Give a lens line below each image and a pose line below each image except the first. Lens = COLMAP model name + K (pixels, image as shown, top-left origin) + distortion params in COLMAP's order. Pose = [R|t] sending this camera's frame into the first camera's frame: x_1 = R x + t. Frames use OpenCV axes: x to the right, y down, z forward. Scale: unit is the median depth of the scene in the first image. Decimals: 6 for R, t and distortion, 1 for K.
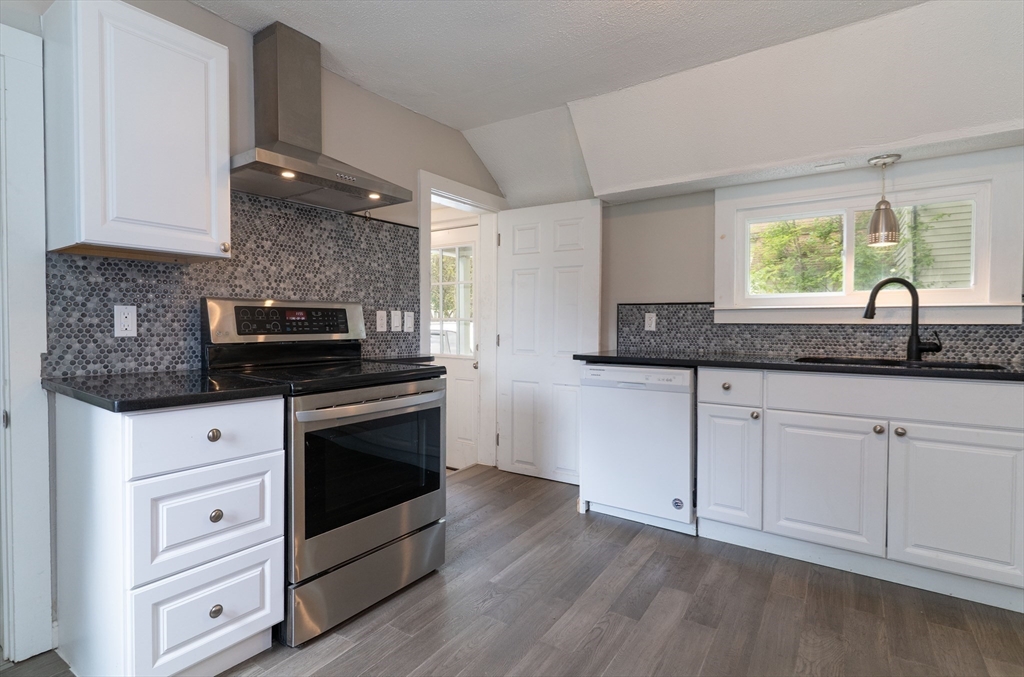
lens RADIAL K [[527.2, 0, 492.9], [0, 527.2, 338.3], [0, 0, 1]] dist [0.008787, -0.000270]
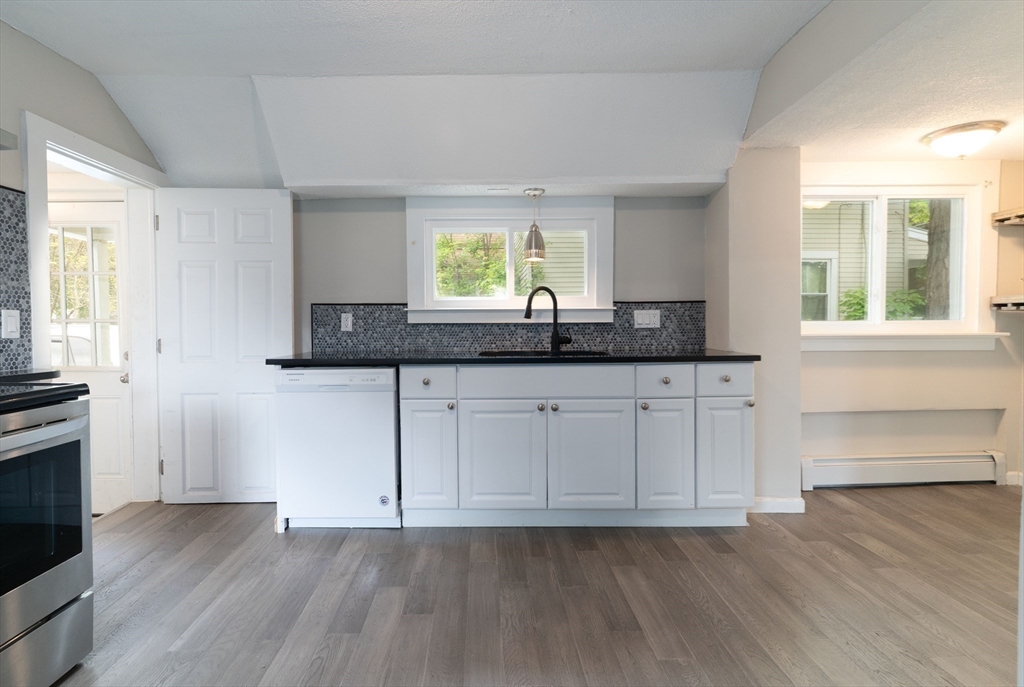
lens RADIAL K [[506.2, 0, 505.6], [0, 506.2, 337.6], [0, 0, 1]] dist [0.001121, 0.001563]
pose [[0.805894, -0.023330, 0.591600, -0.032988], [0.024840, 0.999676, 0.005585, -0.000495], [-0.591539, 0.010195, 0.806212, 0.075803]]
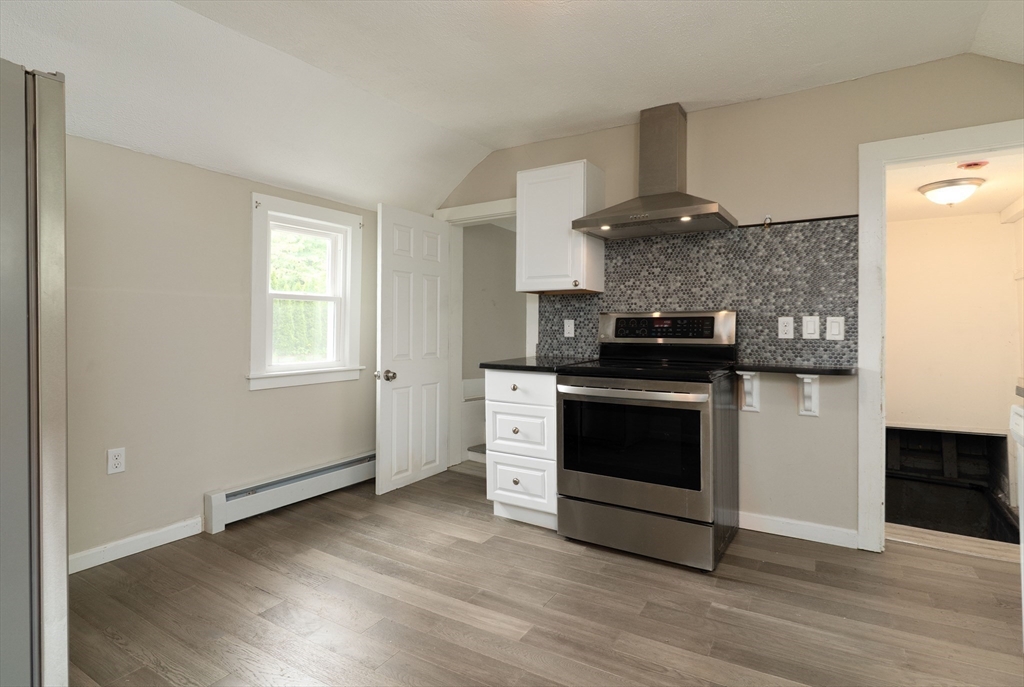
lens RADIAL K [[544.7, 0, 512.6], [0, 544.7, 332.6], [0, 0, 1]] dist [0.004930, 0.001059]
pose [[0.054651, 0.005027, -0.998493, 0.838570], [-0.031939, 0.999484, 0.003284, -0.012774], [0.997995, 0.031712, 0.054783, 0.510862]]
